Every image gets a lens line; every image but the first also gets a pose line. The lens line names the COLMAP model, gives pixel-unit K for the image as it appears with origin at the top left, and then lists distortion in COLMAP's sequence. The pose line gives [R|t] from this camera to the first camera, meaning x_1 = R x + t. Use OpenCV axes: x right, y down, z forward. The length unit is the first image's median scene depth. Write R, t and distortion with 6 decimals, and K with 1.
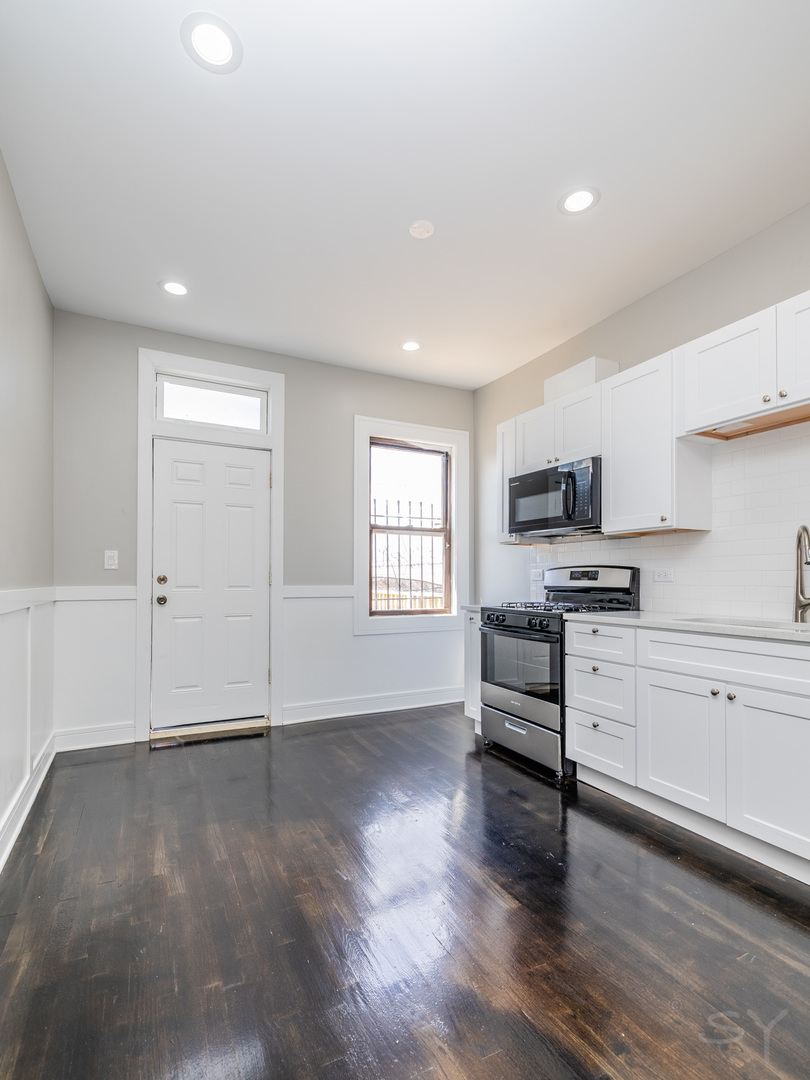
lens RADIAL K [[539.5, 0, 387.6], [0, 539.5, 569.0], [0, 0, 1]] dist [0.003795, -0.000721]
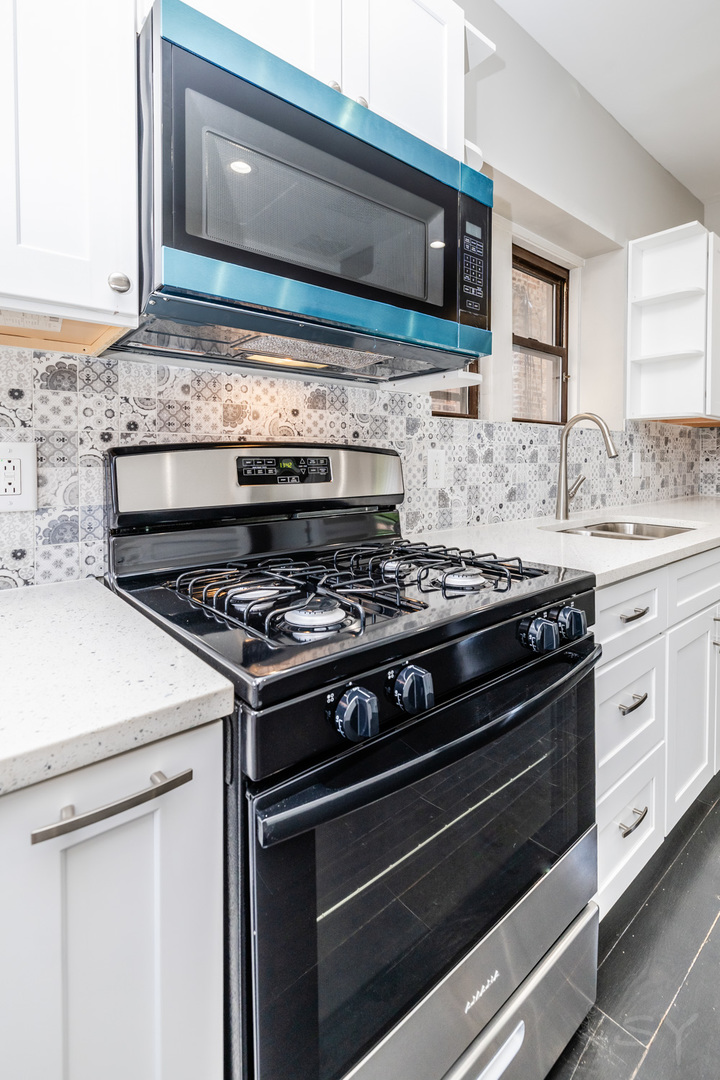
lens RADIAL K [[493.4, 0, 358.1], [0, 493.4, 468.9], [0, 0, 1]] dist [-0.000603, 0.000949]
pose [[-0.256294, -0.013970, 0.966498, 0.034044], [-0.014788, 0.999835, 0.010530, 0.007528], [-0.966486, -0.011593, -0.256458, 1.070938]]
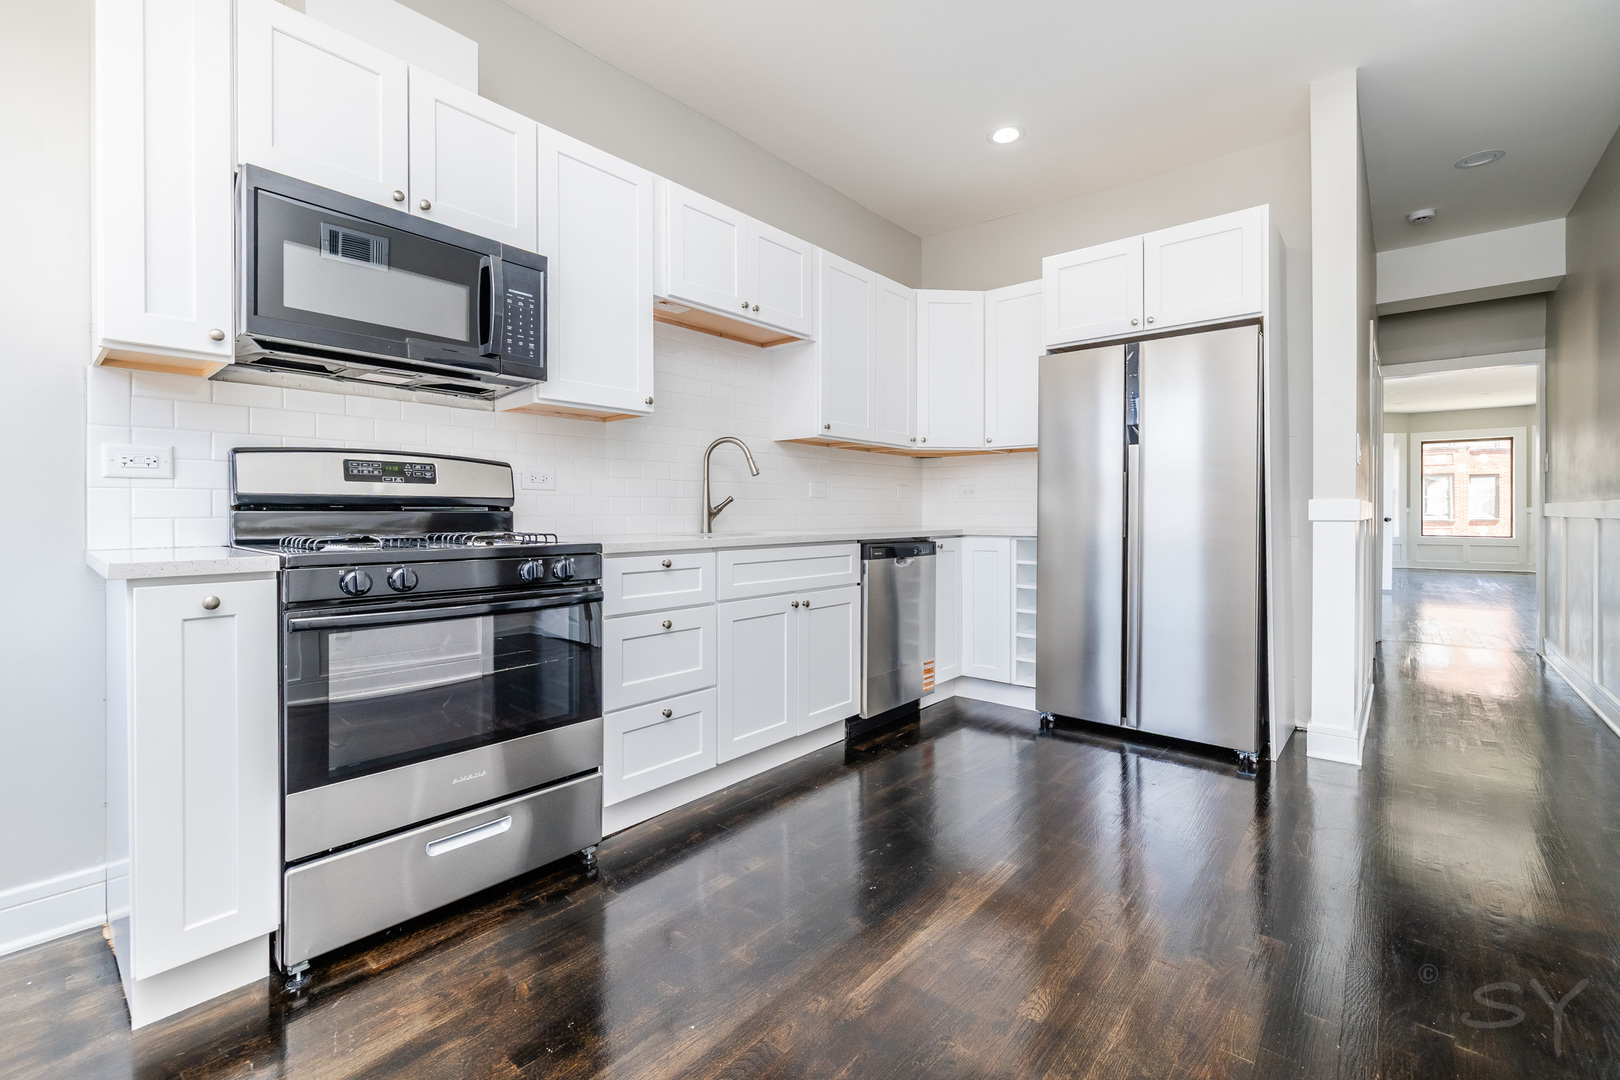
lens RADIAL K [[690.2, 0, 789.4], [0, 690.2, 510.4], [0, 0, 1]] dist [-0.000472, 0.001696]
pose [[-0.396574, -0.003791, 0.917995, -0.325869], [-0.021911, 0.999746, -0.005337, 0.042035], [-0.917741, -0.022231, -0.396556, 0.949592]]
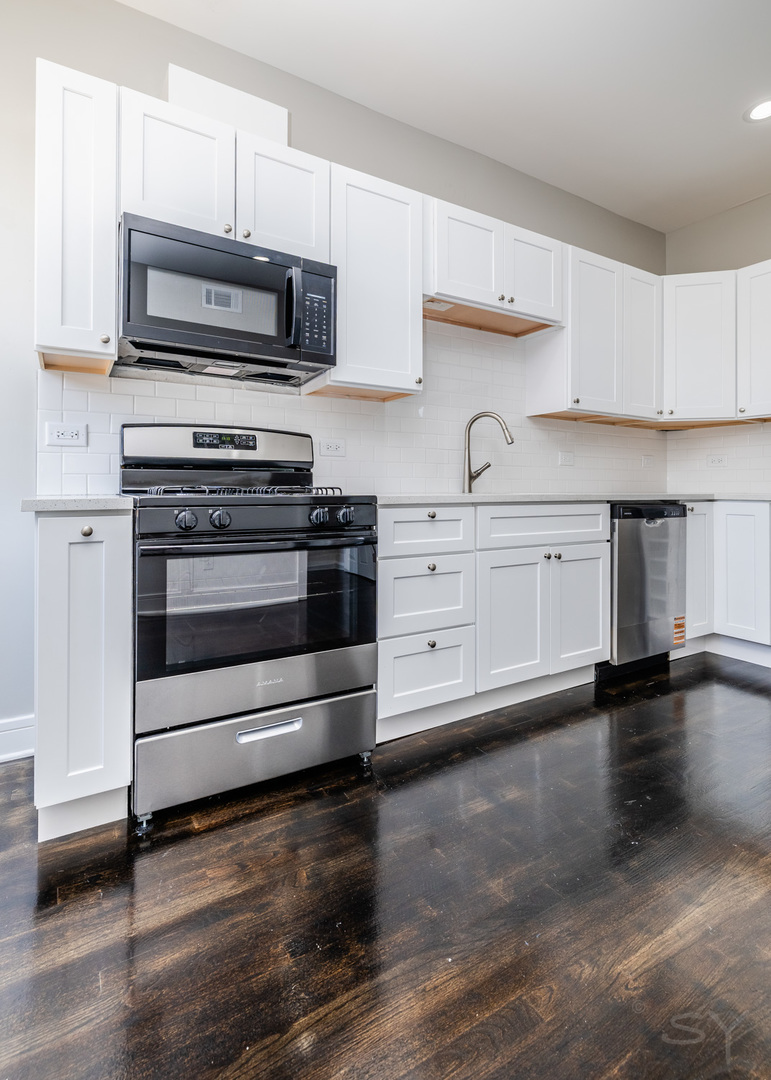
lens RADIAL K [[511.9, 0, 365.9], [0, 511.9, 483.1], [0, 0, 1]] dist [0.000478, 0.001157]
pose [[-0.086115, 0.004353, 0.996276, -0.236673], [-0.024397, 0.999681, -0.006477, 0.061433], [-0.995986, -0.024864, -0.085981, 0.917922]]
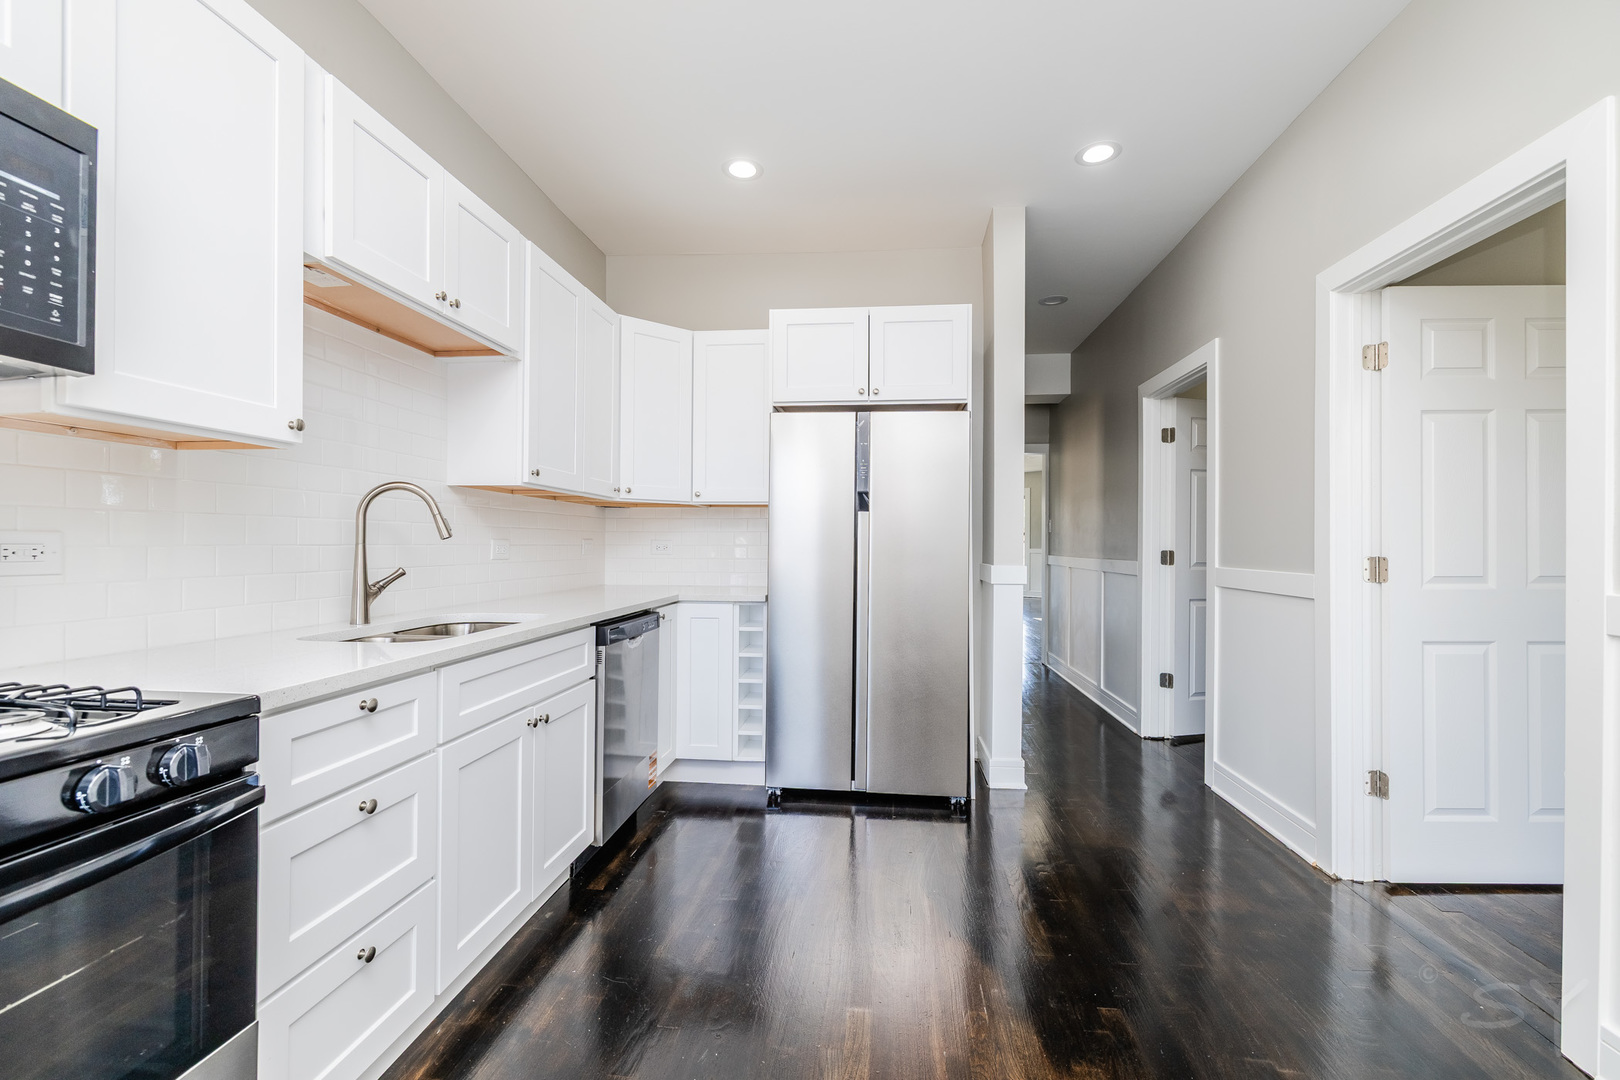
lens RADIAL K [[690.2, 0, 799.6], [0, 690.2, 539.1], [0, 0, 1]] dist [-0.000472, 0.001696]
pose [[-0.850207, -0.006175, 0.526412, -0.097848], [-0.019869, 0.999595, -0.020366, 0.000246], [-0.526073, -0.027774, -0.849986, 1.002723]]
